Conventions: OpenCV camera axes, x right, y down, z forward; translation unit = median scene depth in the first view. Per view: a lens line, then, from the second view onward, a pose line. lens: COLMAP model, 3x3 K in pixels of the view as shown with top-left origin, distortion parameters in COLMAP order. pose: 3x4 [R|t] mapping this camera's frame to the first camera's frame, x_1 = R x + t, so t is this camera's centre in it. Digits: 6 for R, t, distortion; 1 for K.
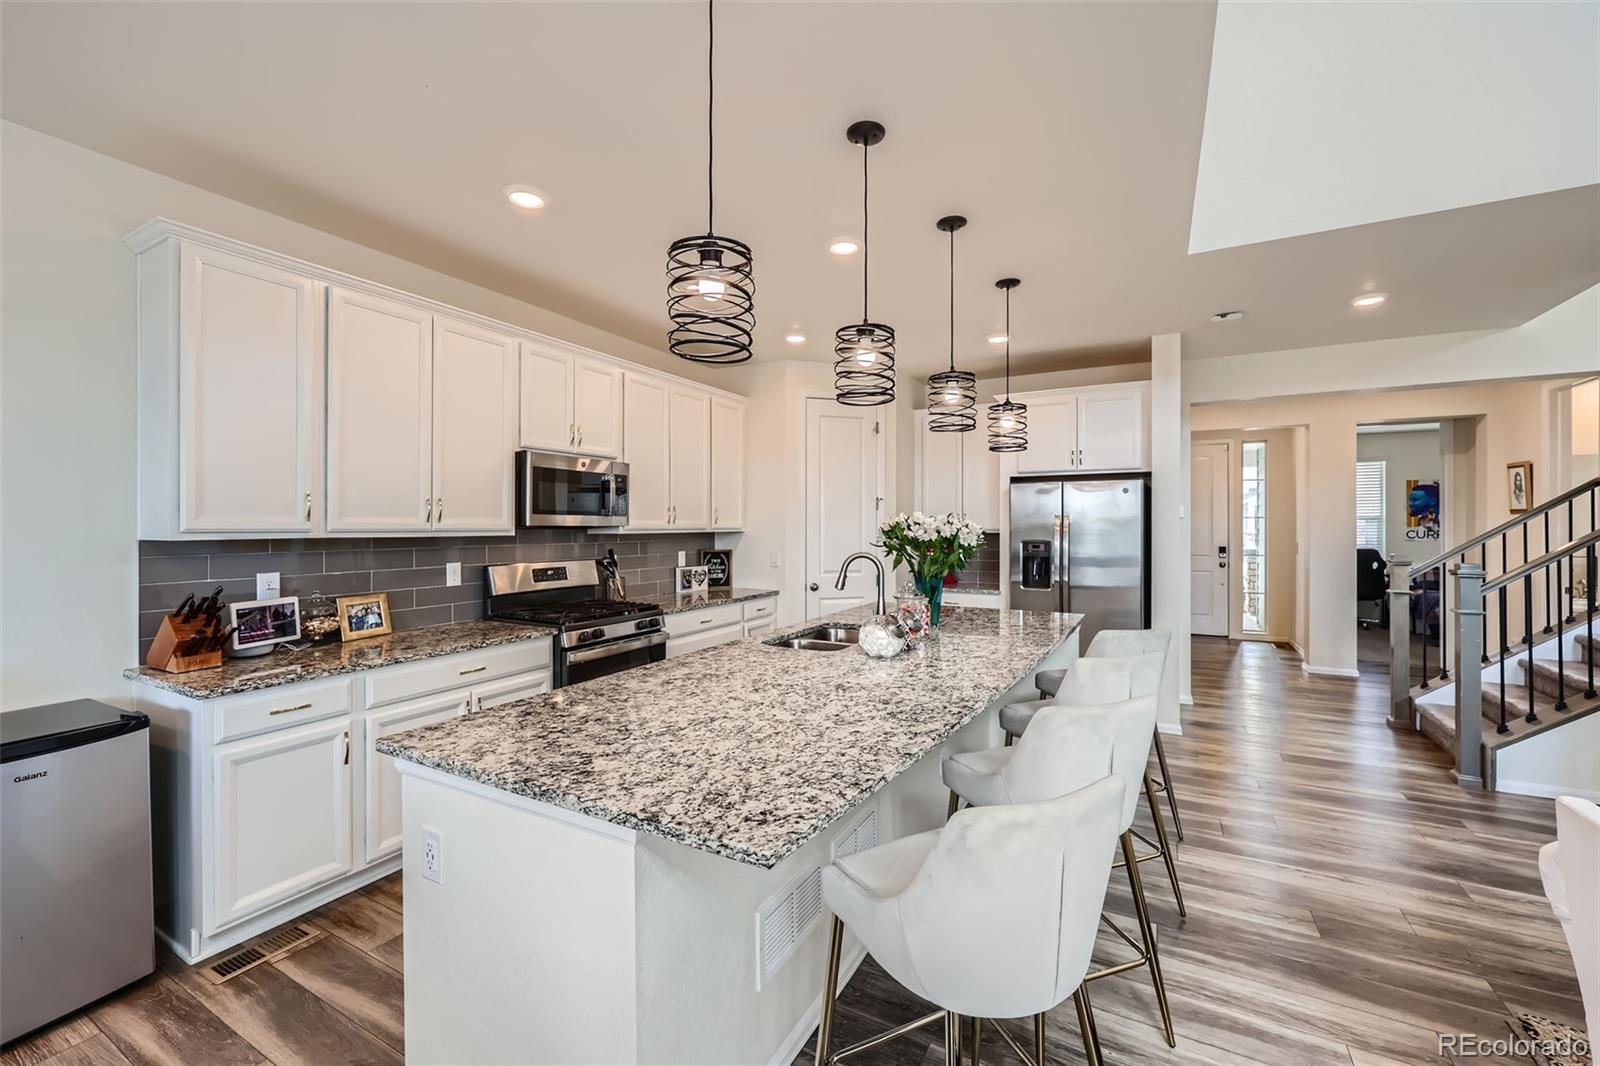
lens RADIAL K [[645.3, 0, 832.3], [0, 645.3, 516.3], [0, 0, 1]] dist [0.000740, 0.000364]
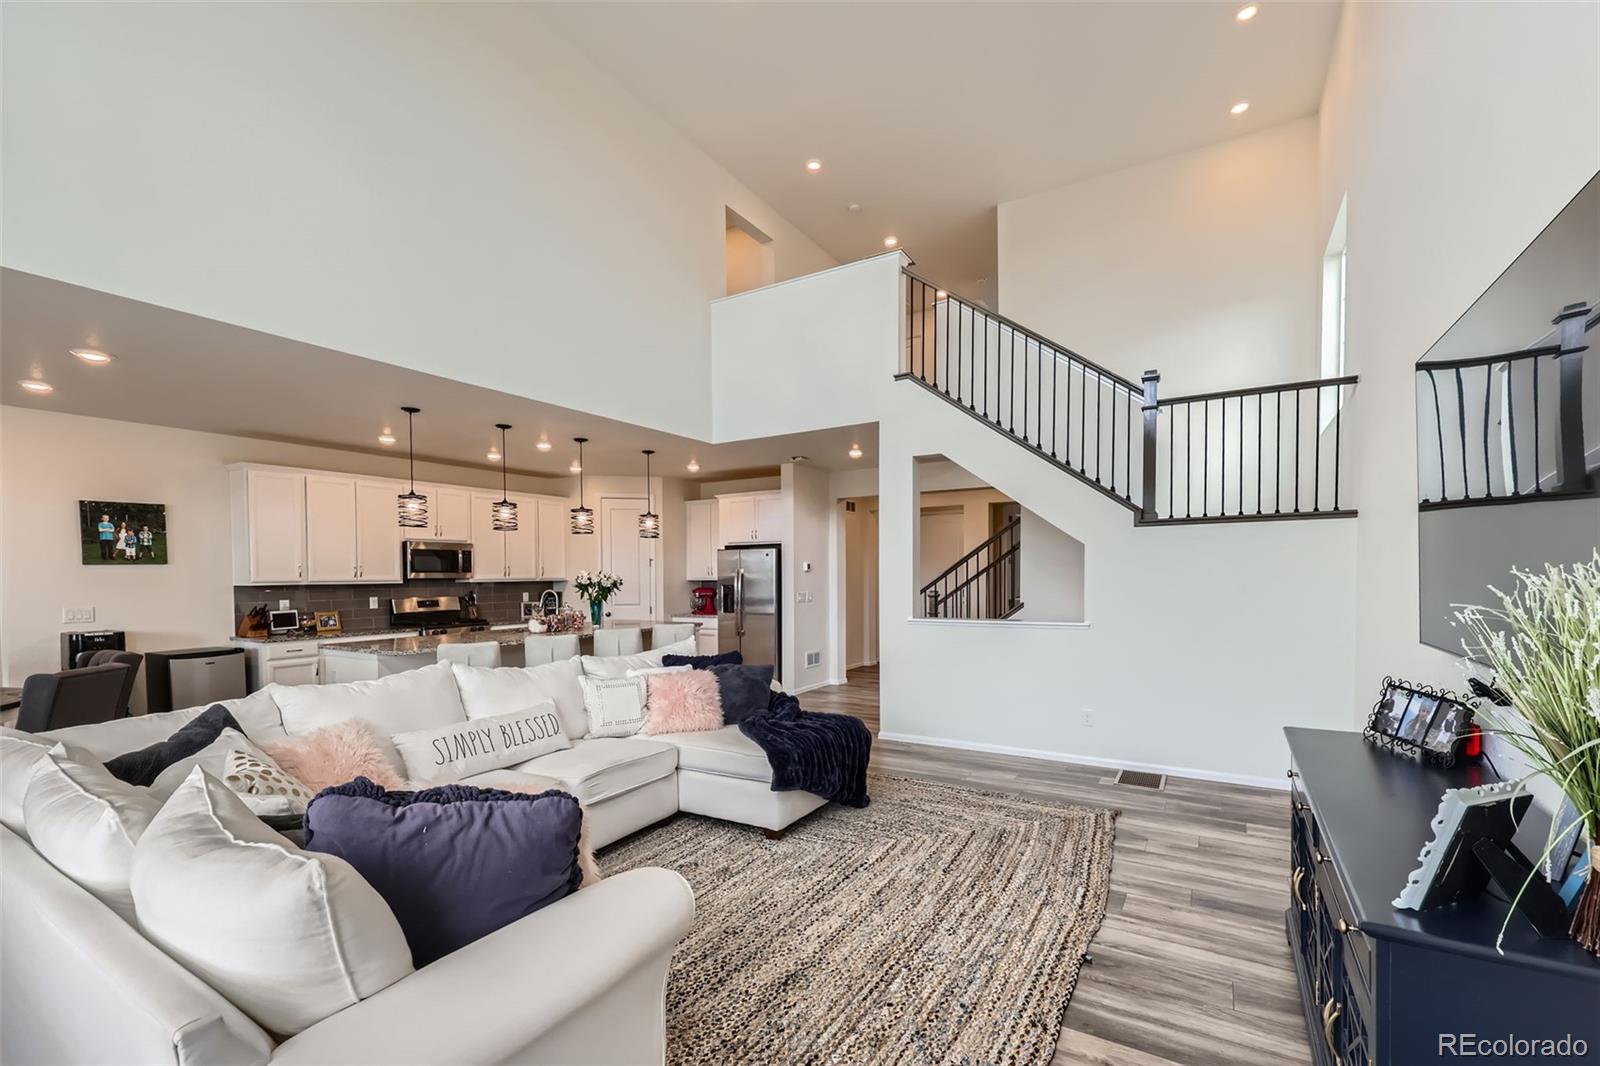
lens RADIAL K [[661.4, 0, 818.6], [0, 661.4, 574.3], [0, 0, 1]] dist [0.003408, 0.000201]
pose [[0.999451, -0.008572, -0.032007, 0.854509], [0.009001, 0.999871, 0.013306, -0.013577], [0.031889, -0.013586, 0.999399, -1.004142]]
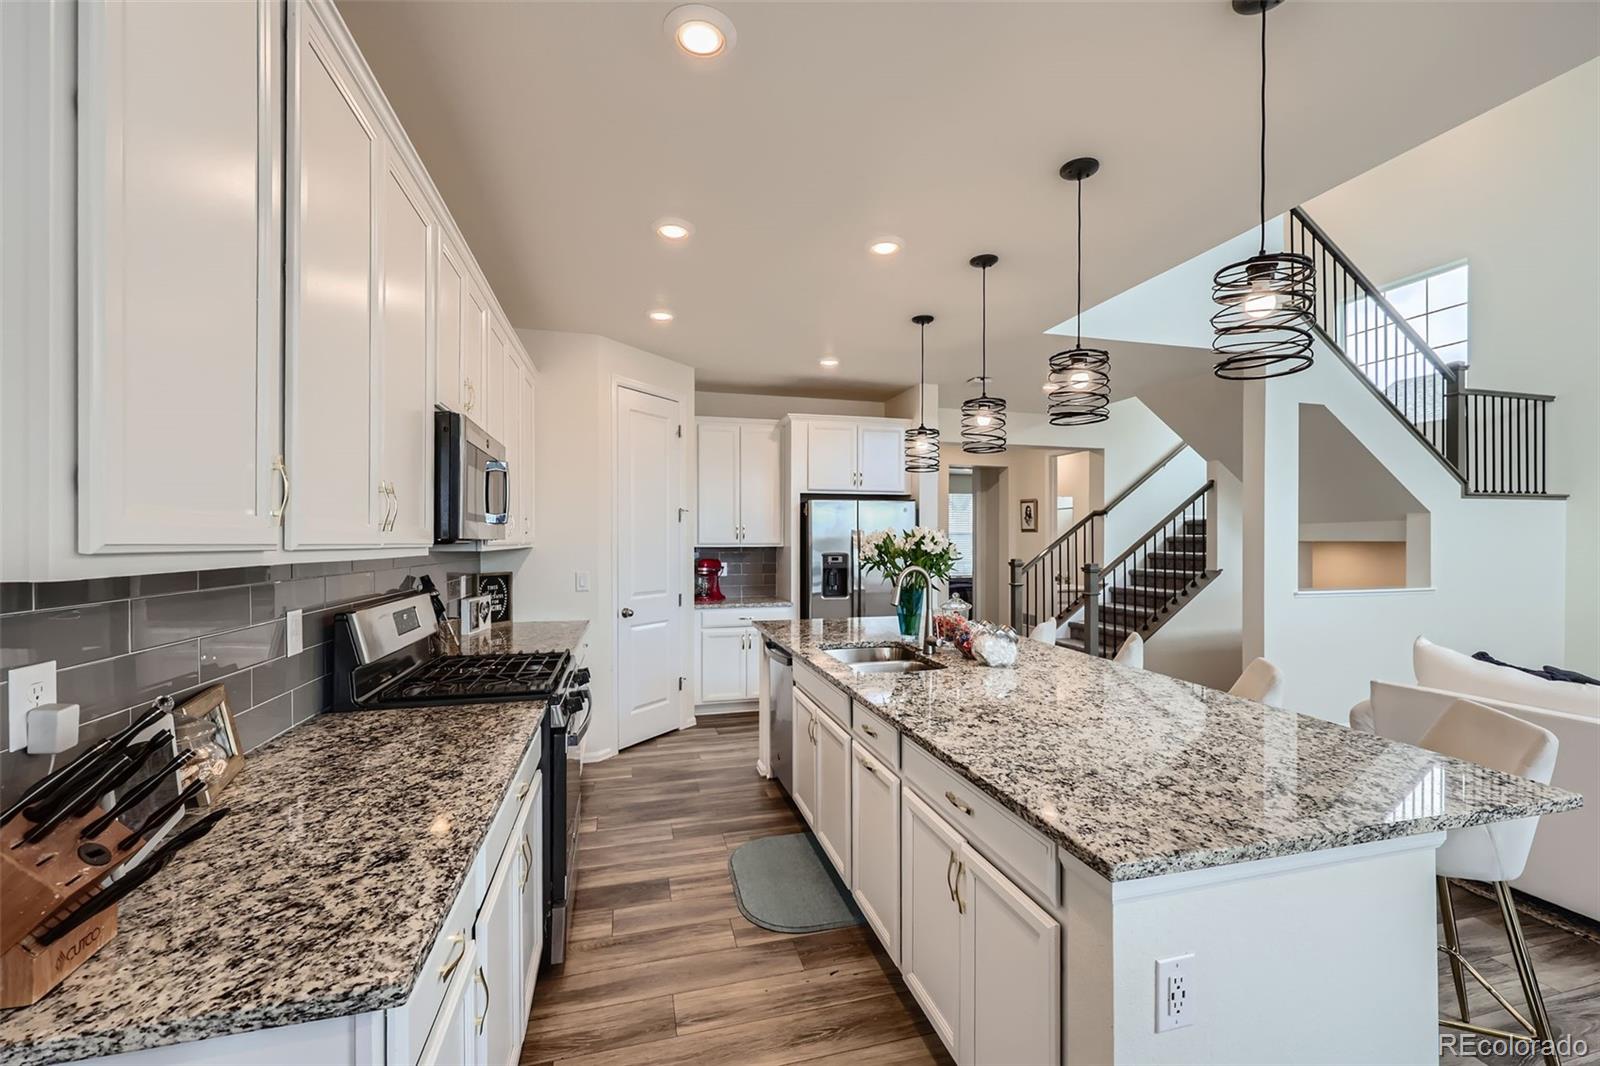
lens RADIAL K [[645.3, 0, 799.0], [0, 645.3, 535.9], [0, 0, 1]] dist [0.000740, 0.000364]
pose [[0.732164, 0.003885, 0.681118, -0.664717], [-0.008782, 0.999954, 0.003736, 0.007048], [-0.681072, -0.008717, 0.732164, 0.356824]]
